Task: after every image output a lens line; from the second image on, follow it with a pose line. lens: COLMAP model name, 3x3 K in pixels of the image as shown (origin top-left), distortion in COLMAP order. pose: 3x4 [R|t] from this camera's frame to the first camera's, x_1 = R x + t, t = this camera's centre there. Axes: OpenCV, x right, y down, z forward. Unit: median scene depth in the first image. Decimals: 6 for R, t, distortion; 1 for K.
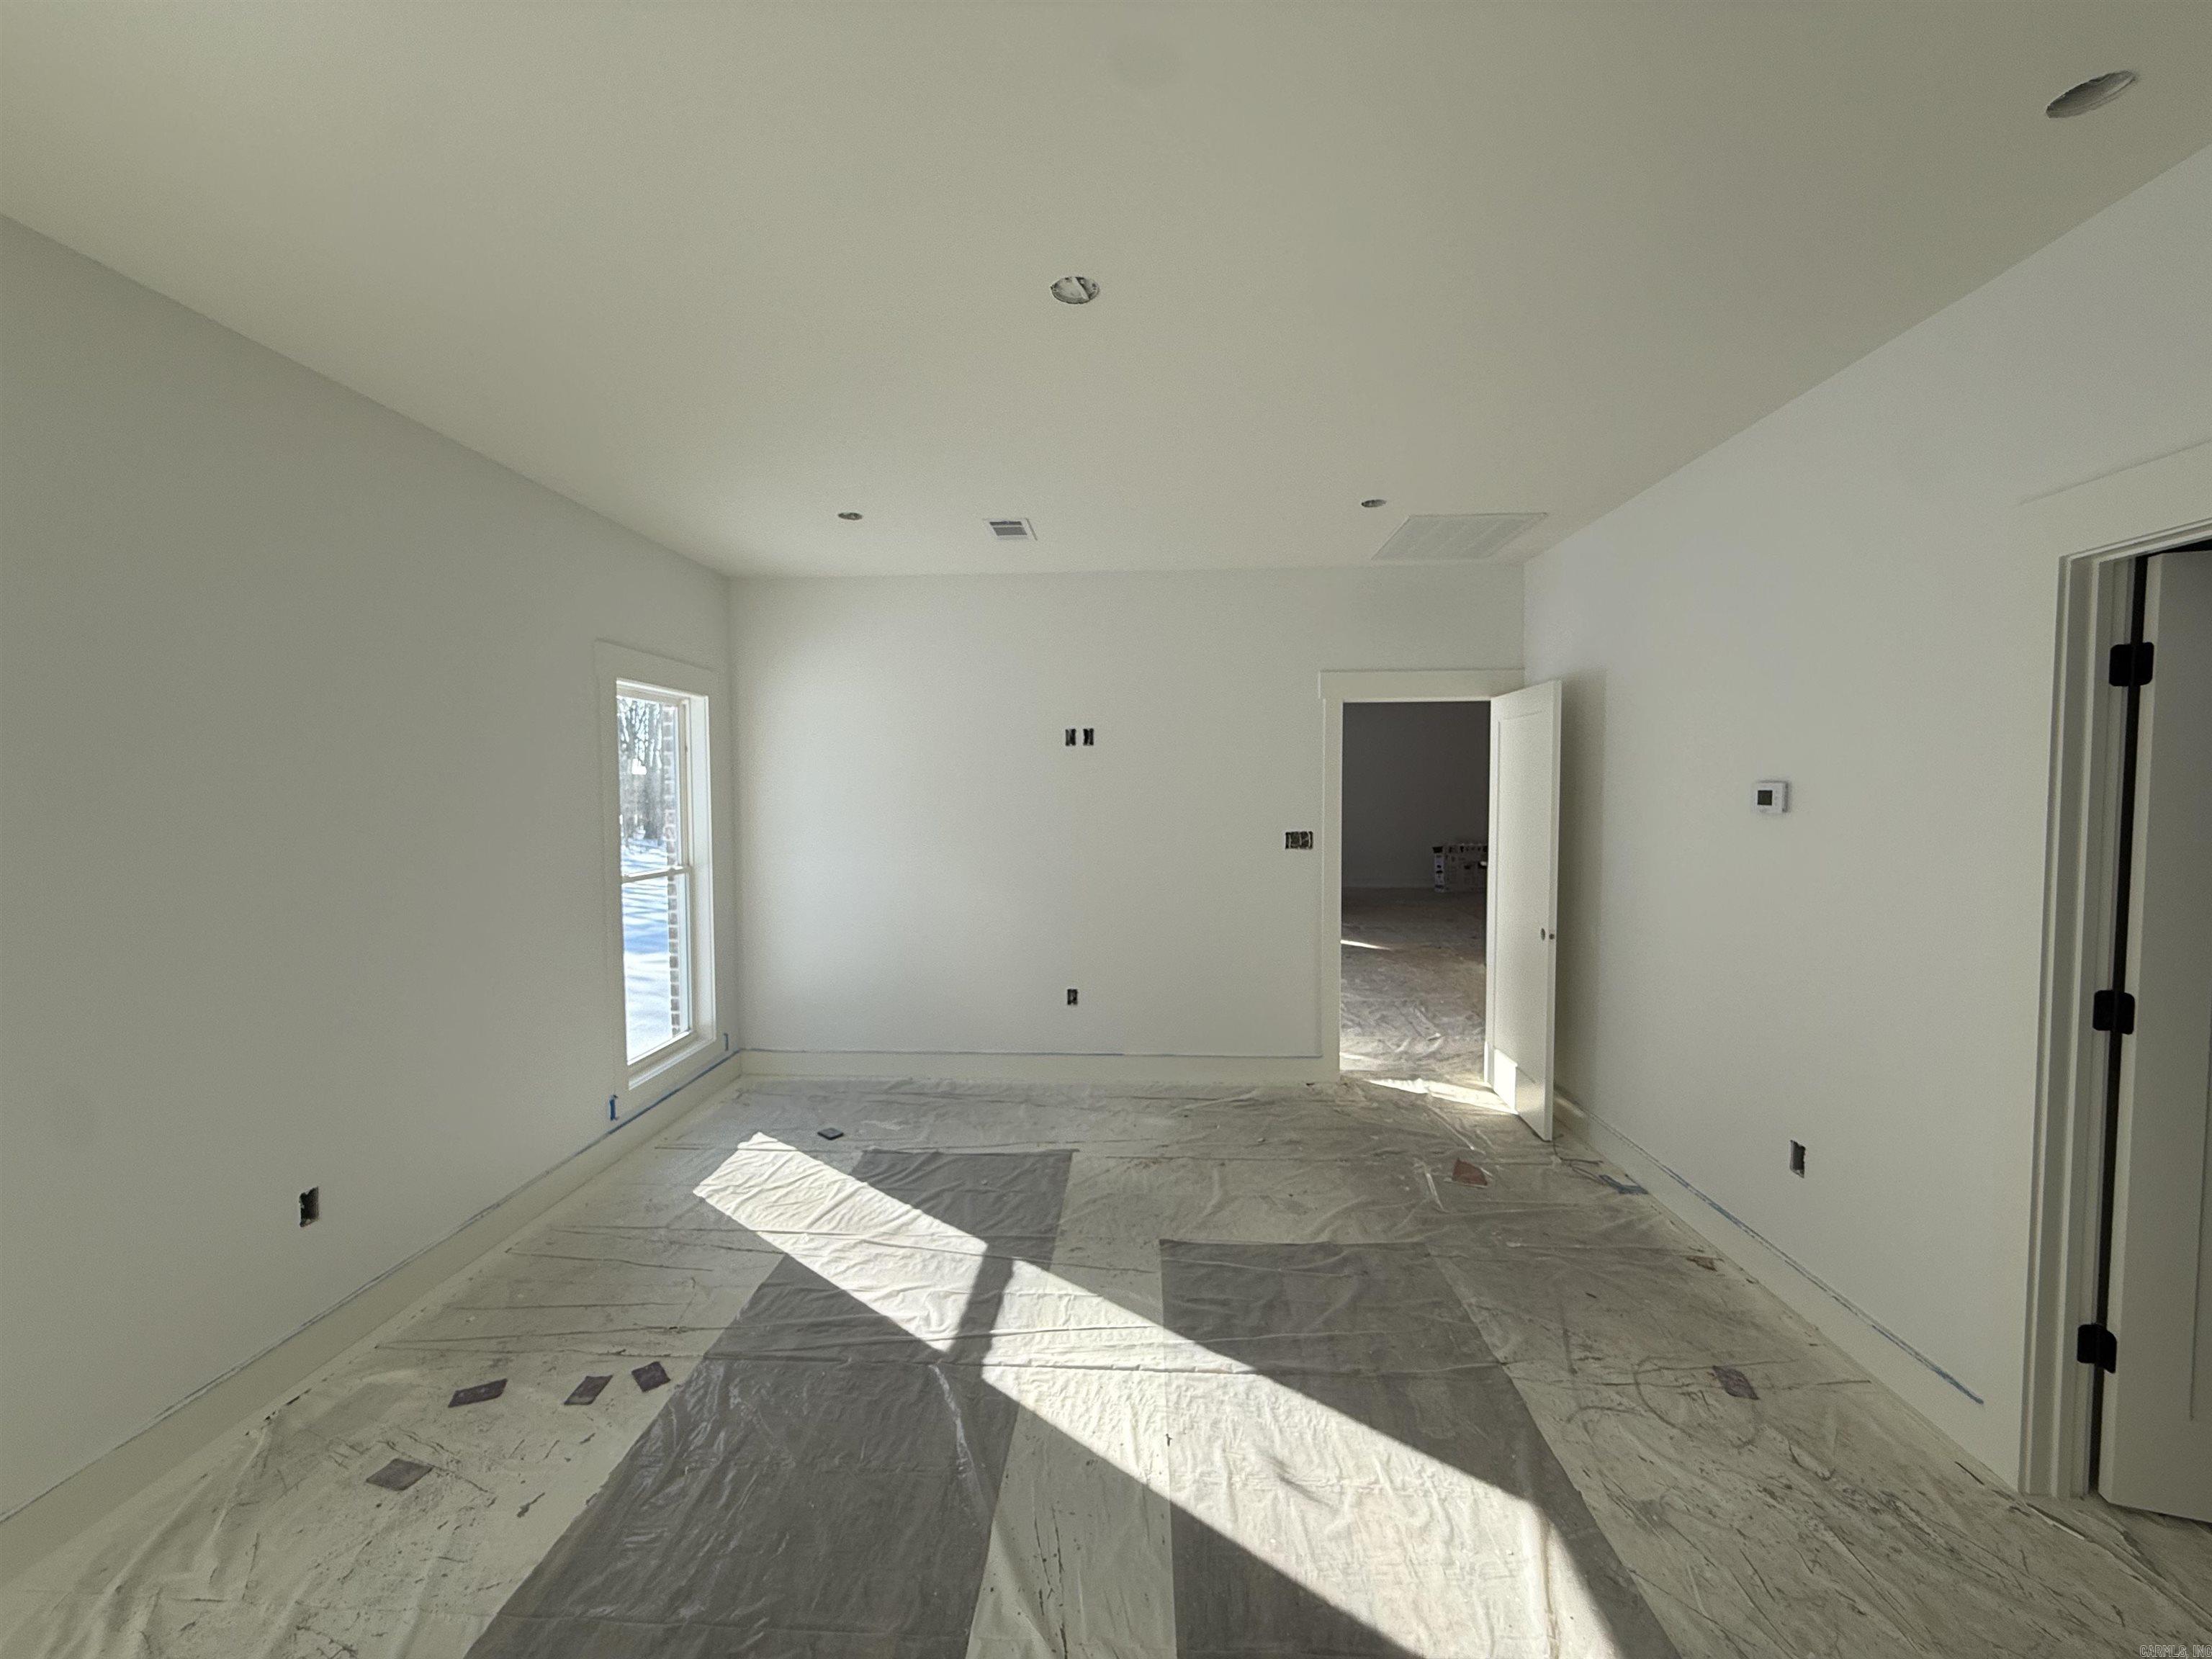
lens RADIAL K [[878.5, 0, 1105.4], [0, 878.5, 828.6], [0, 0, 1]] dist [0.001549, -0.000160]
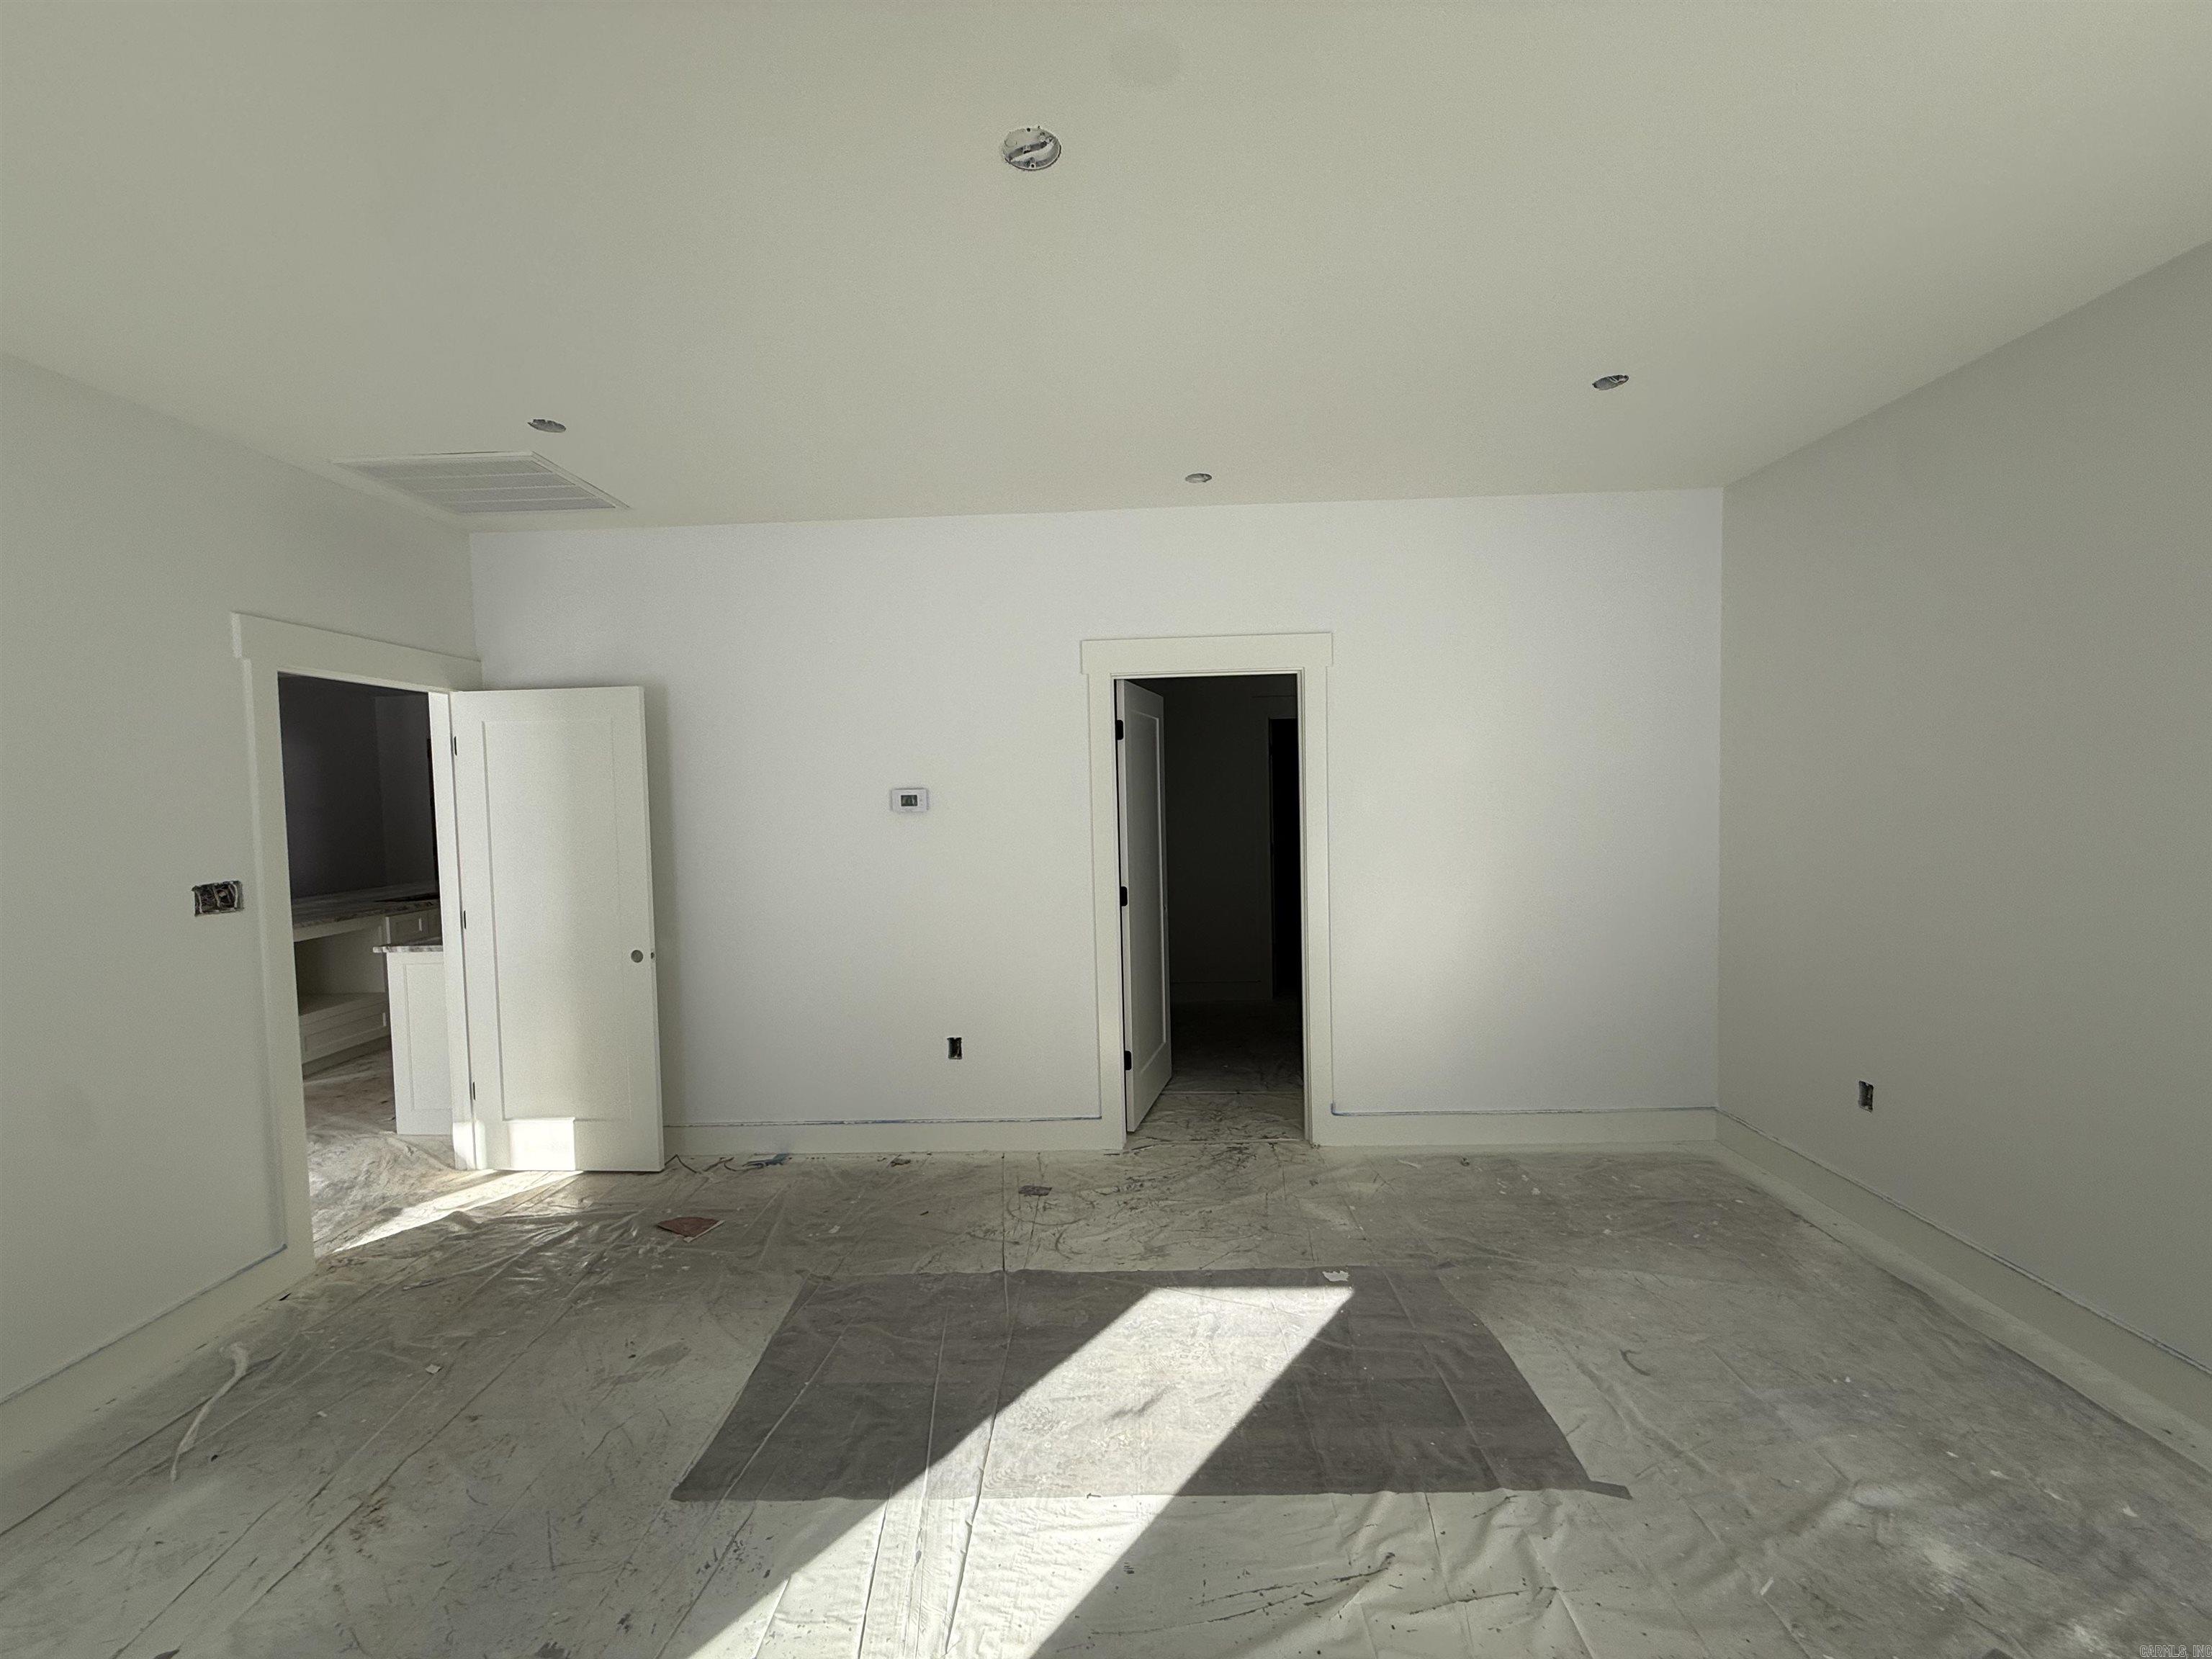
lens RADIAL K [[878.5, 0, 1096.7], [0, 878.5, 832.3], [0, 0, 1]] dist [0.001549, -0.000160]
pose [[-0.020233, -0.040604, 0.998970, -0.624356], [0.069366, 0.996710, 0.041917, -0.022922], [-0.997386, 0.070142, -0.017350, 0.739659]]
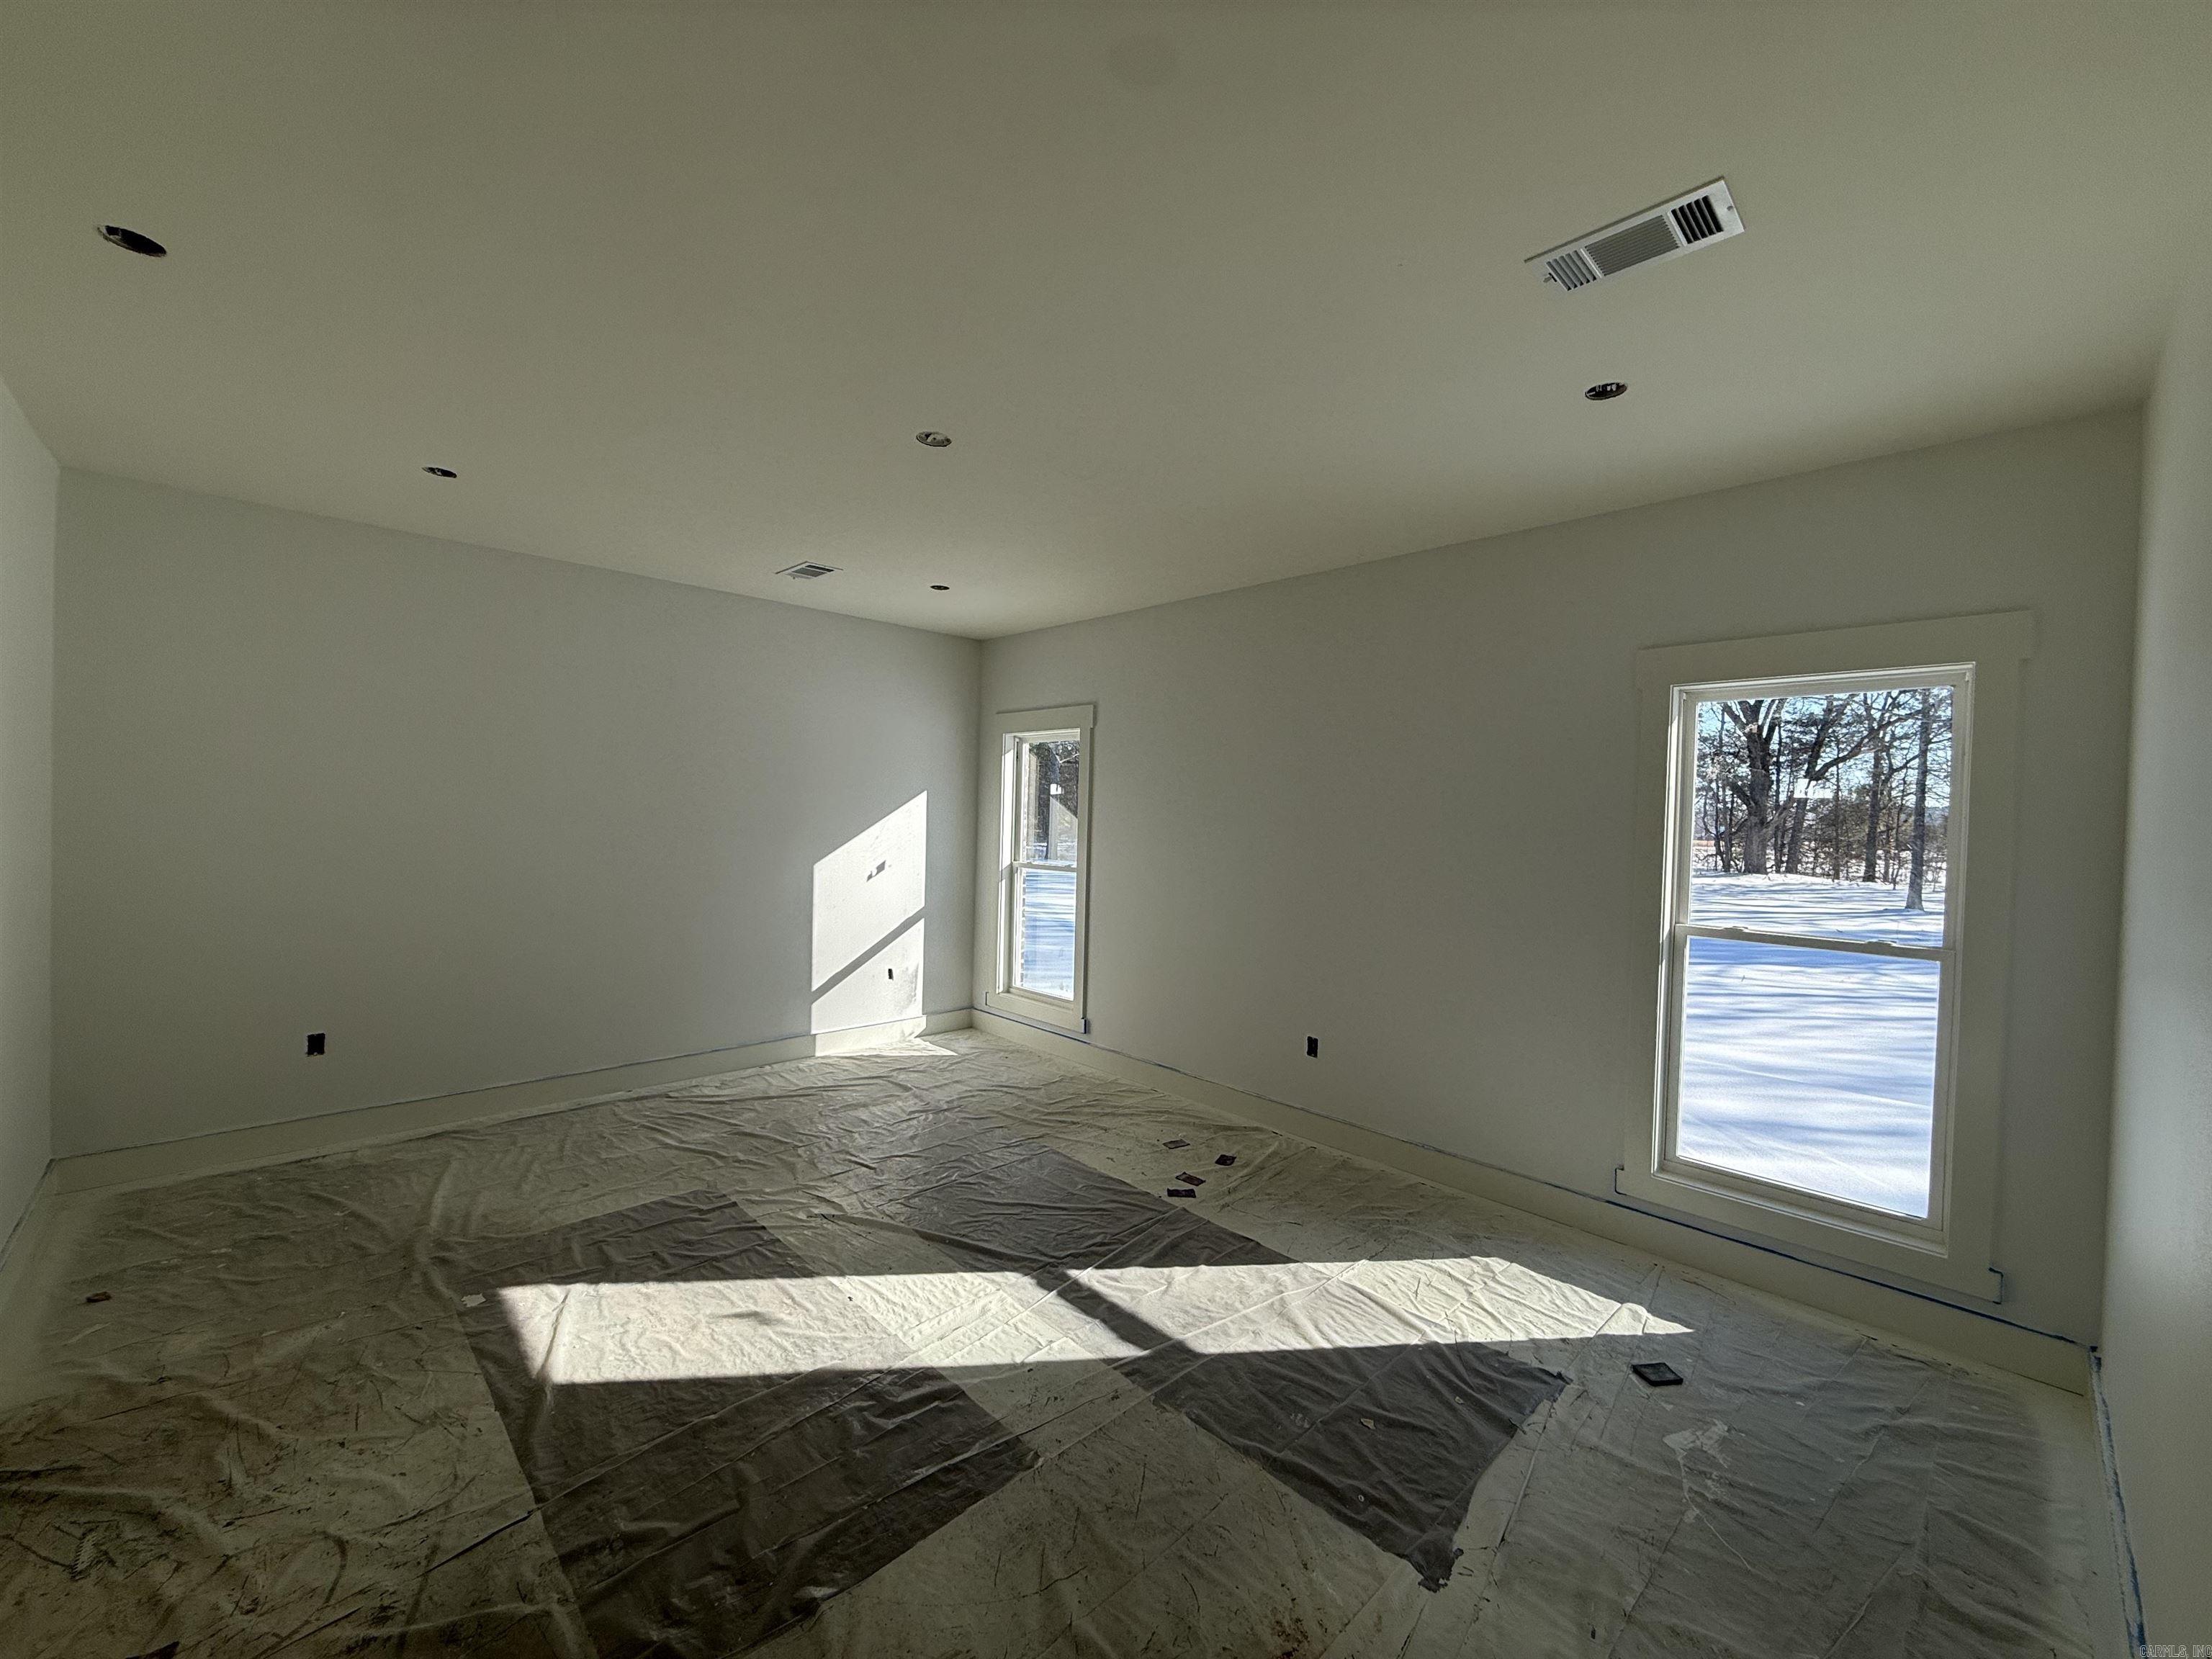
lens RADIAL K [[878.5, 0, 1098.0], [0, 878.5, 832.0], [0, 0, 1]] dist [0.001549, -0.000160]
pose [[-0.683512, 0.001047, -0.729938, 0.592557], [-0.054625, 0.997122, 0.052581, -0.062490], [0.727892, 0.075812, -0.681488, 1.614177]]
